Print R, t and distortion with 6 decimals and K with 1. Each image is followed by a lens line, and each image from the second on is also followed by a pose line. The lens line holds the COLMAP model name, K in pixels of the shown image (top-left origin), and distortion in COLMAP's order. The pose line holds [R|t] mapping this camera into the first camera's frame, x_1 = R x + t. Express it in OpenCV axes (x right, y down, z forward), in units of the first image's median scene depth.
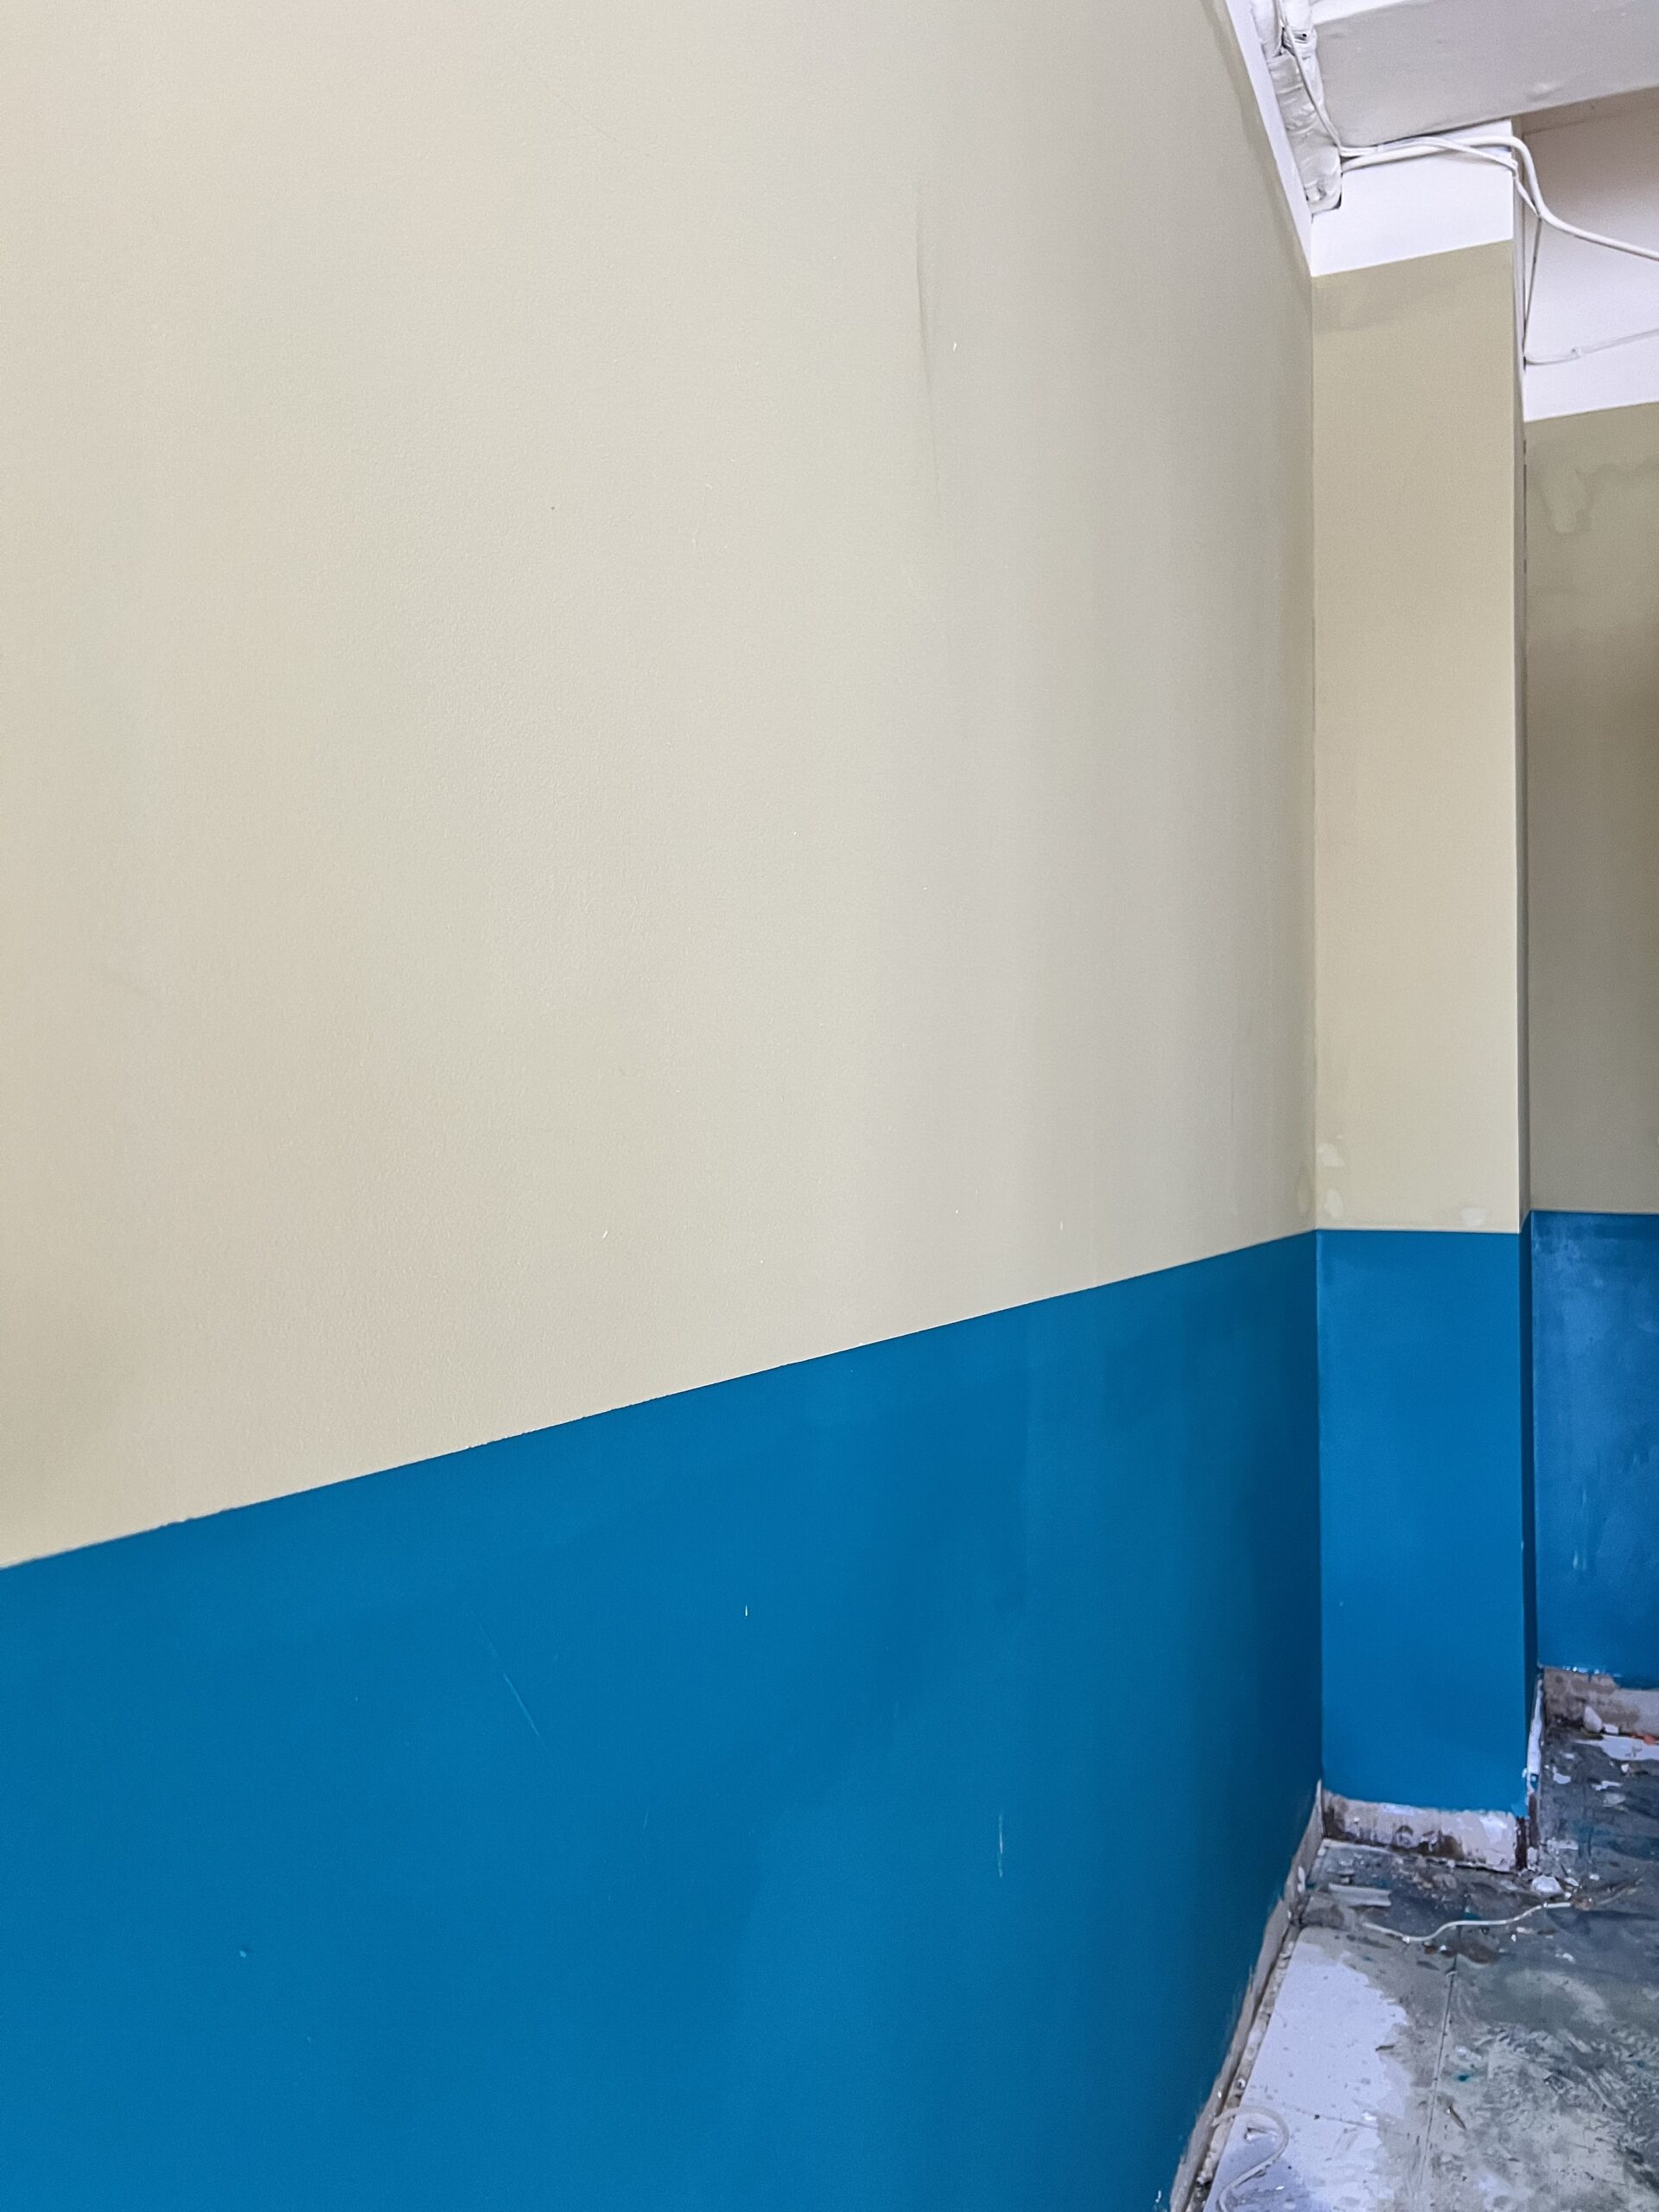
lens RADIAL K [[1700.3, 0, 834.1], [0, 1700.3, 1106.0], [0, 0, 1]] dist [0.053955, -0.042701]
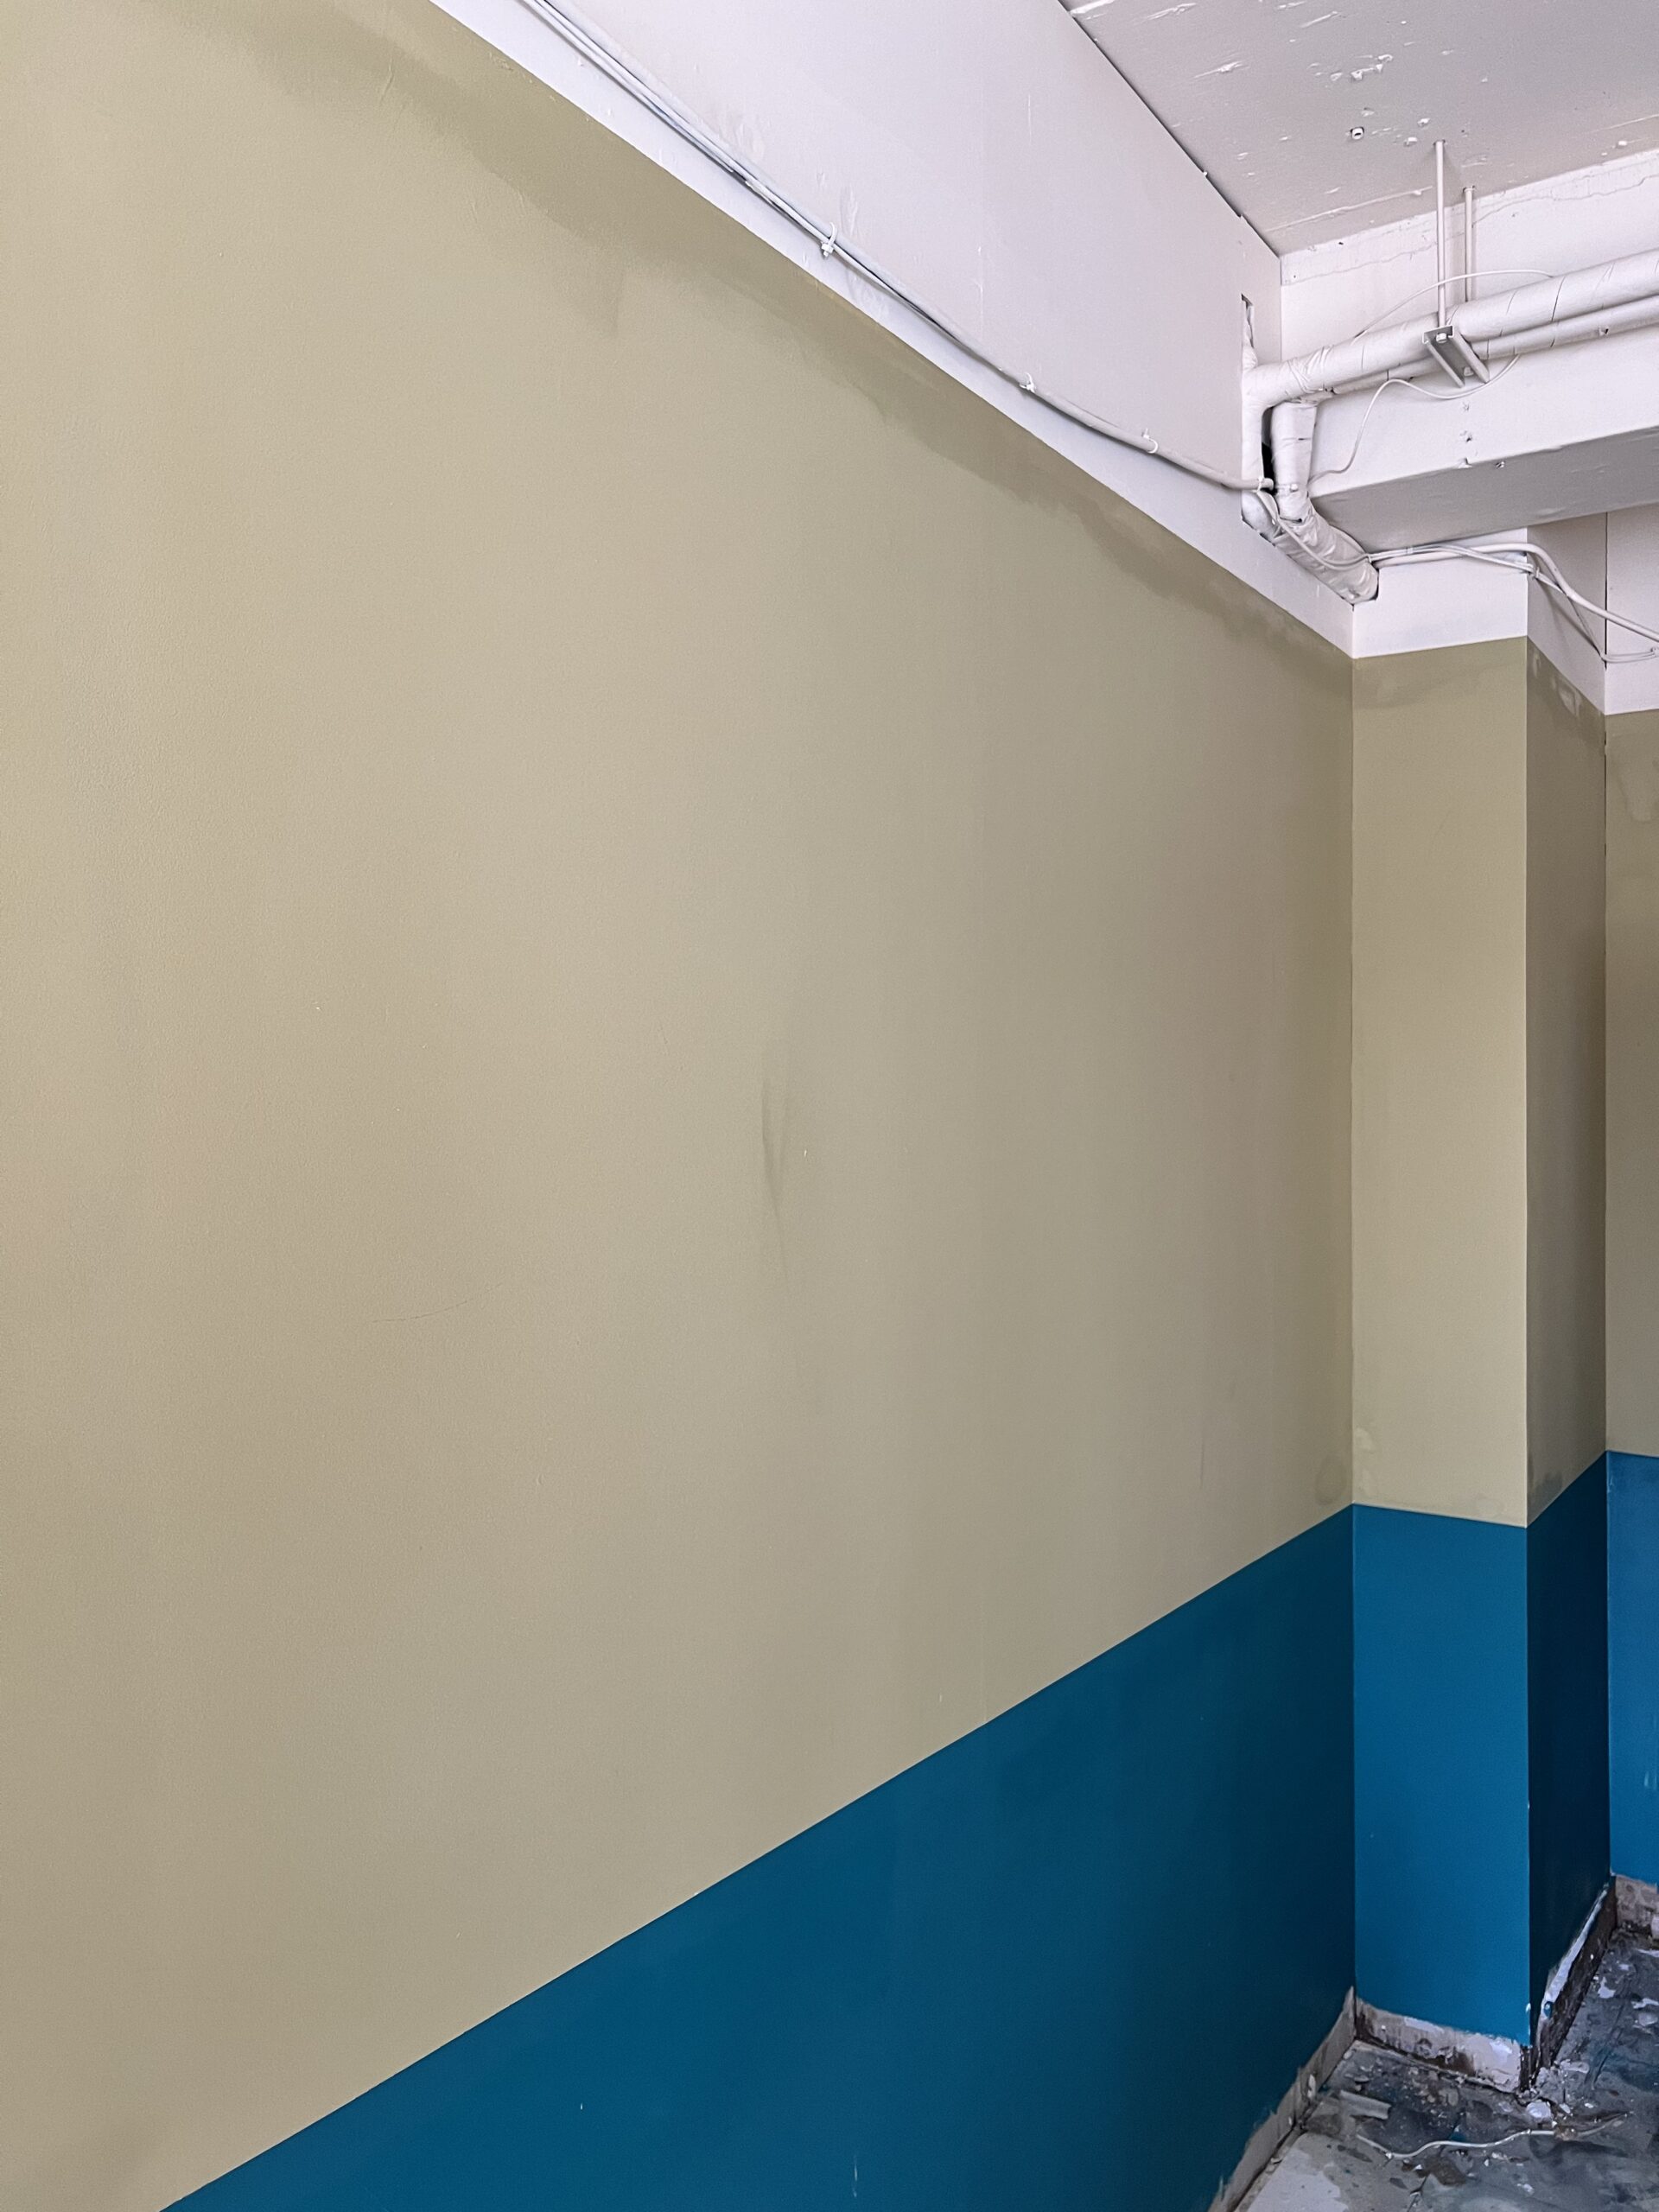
lens RADIAL K [[1700.3, 0, 821.5], [0, 1700.3, 1107.0], [0, 0, 1]] dist [0.053955, -0.042701]
pose [[0.983630, -0.000386, -0.180197, 0.147797], [0.003284, 0.999870, 0.015783, -0.221794], [0.180167, -0.016116, 0.983504, -0.189127]]
